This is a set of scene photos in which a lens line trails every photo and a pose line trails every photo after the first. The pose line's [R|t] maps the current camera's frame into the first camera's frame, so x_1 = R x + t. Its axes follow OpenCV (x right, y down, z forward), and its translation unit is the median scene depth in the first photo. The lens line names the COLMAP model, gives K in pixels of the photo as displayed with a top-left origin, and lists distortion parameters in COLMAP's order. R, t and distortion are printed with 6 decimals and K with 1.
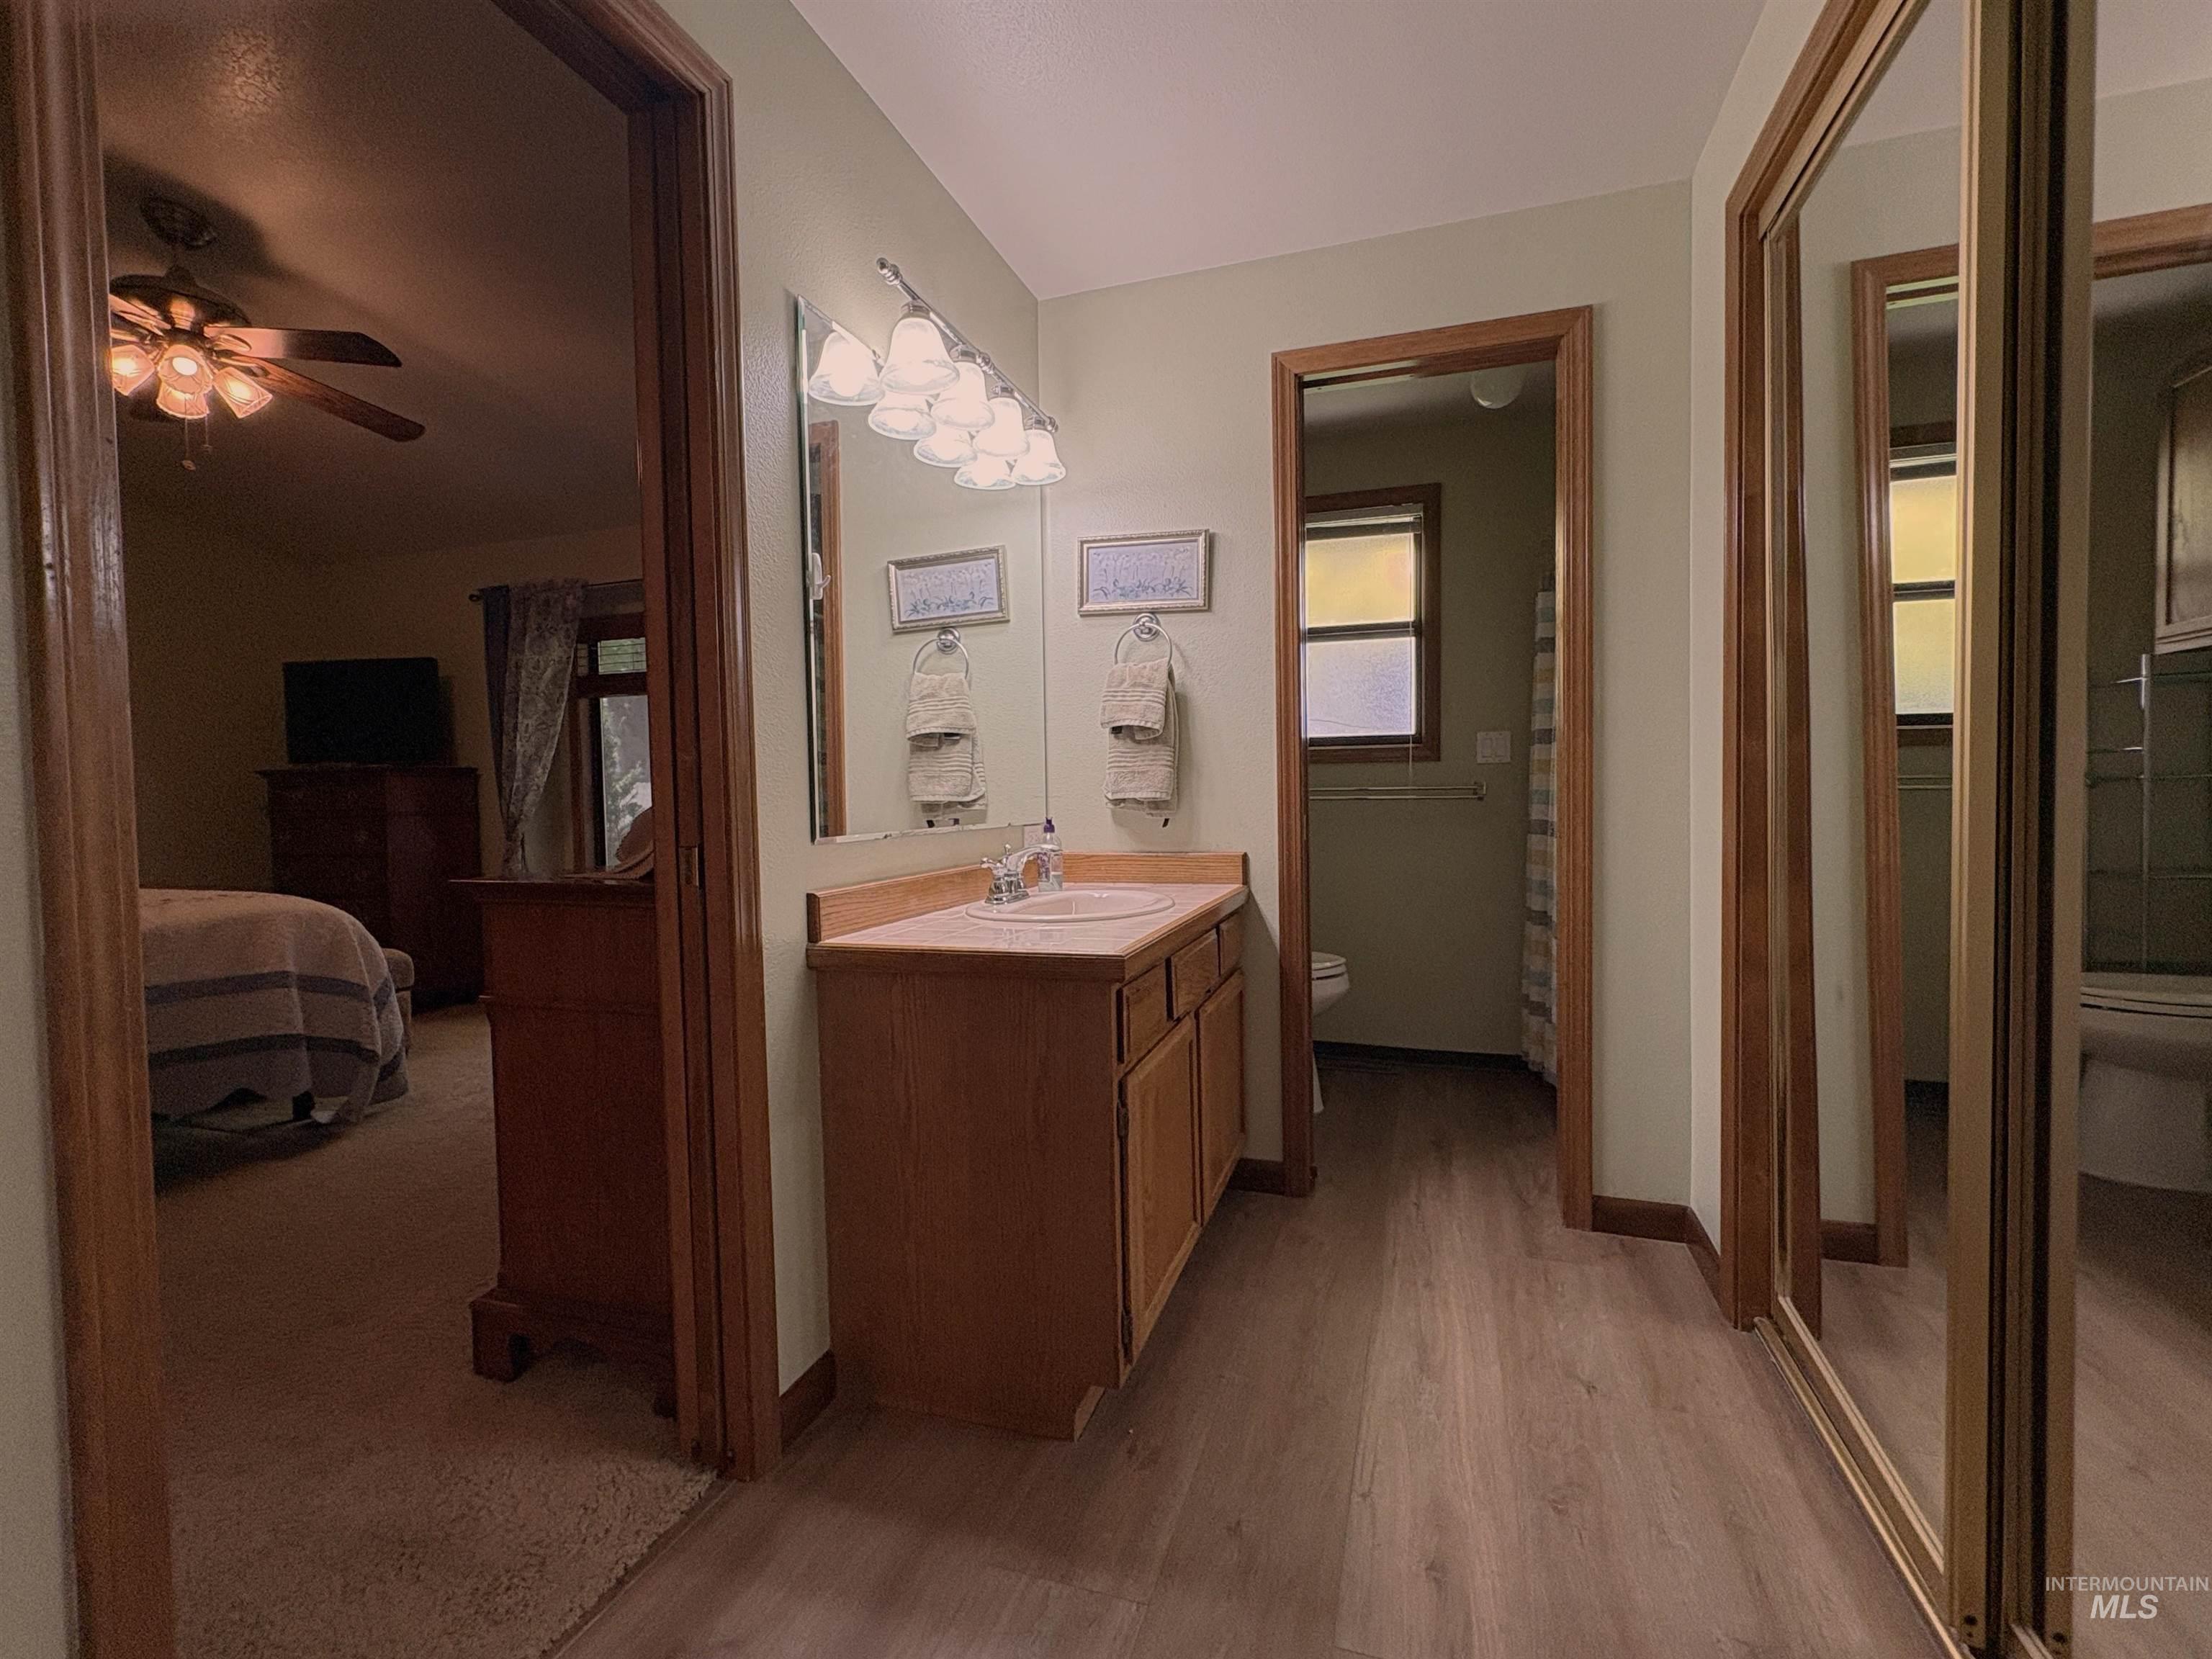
lens RADIAL K [[987.9, 0, 1106.1], [0, 987.9, 825.3], [0, 0, 1]] dist [-0.000742, -0.000998]
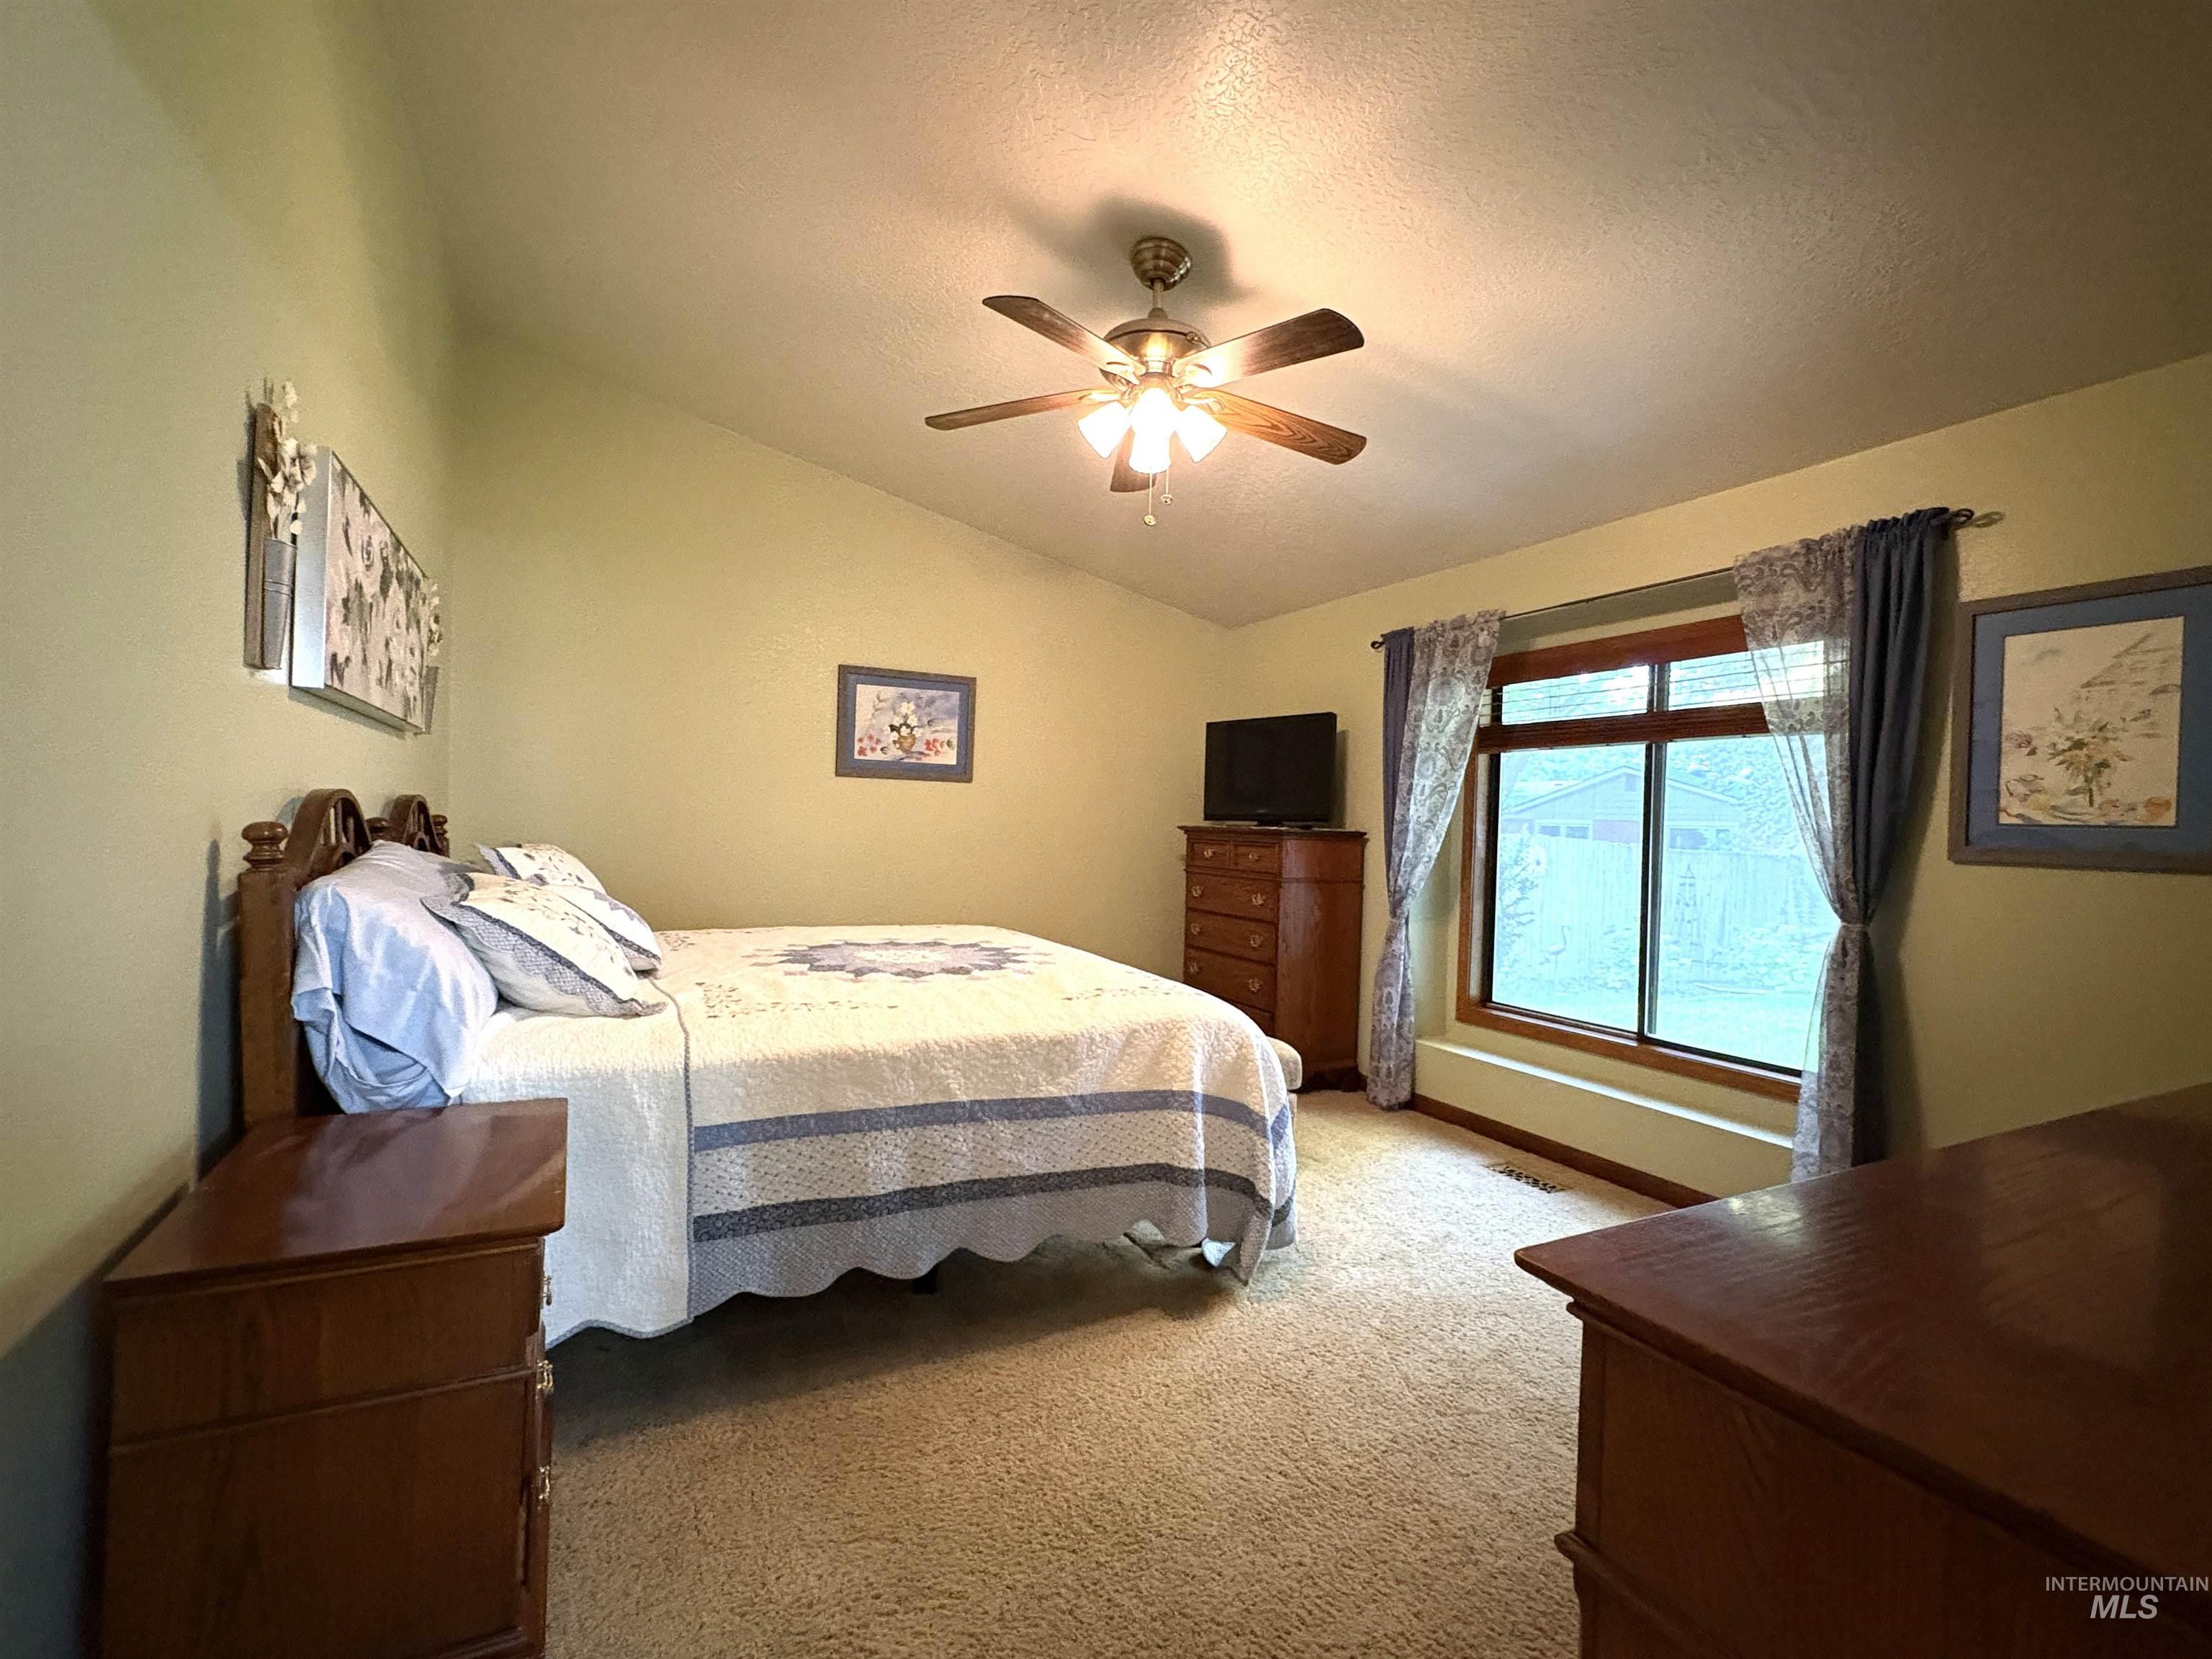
lens RADIAL K [[987.9, 0, 1106.1], [0, 987.9, 825.3], [0, 0, 1]] dist [-0.000742, -0.000998]
pose [[0.710092, 0.044714, -0.702687, -0.213427], [-0.071310, 0.997417, -0.008593, -0.049223], [0.700488, 0.056211, 0.711447, 0.237337]]
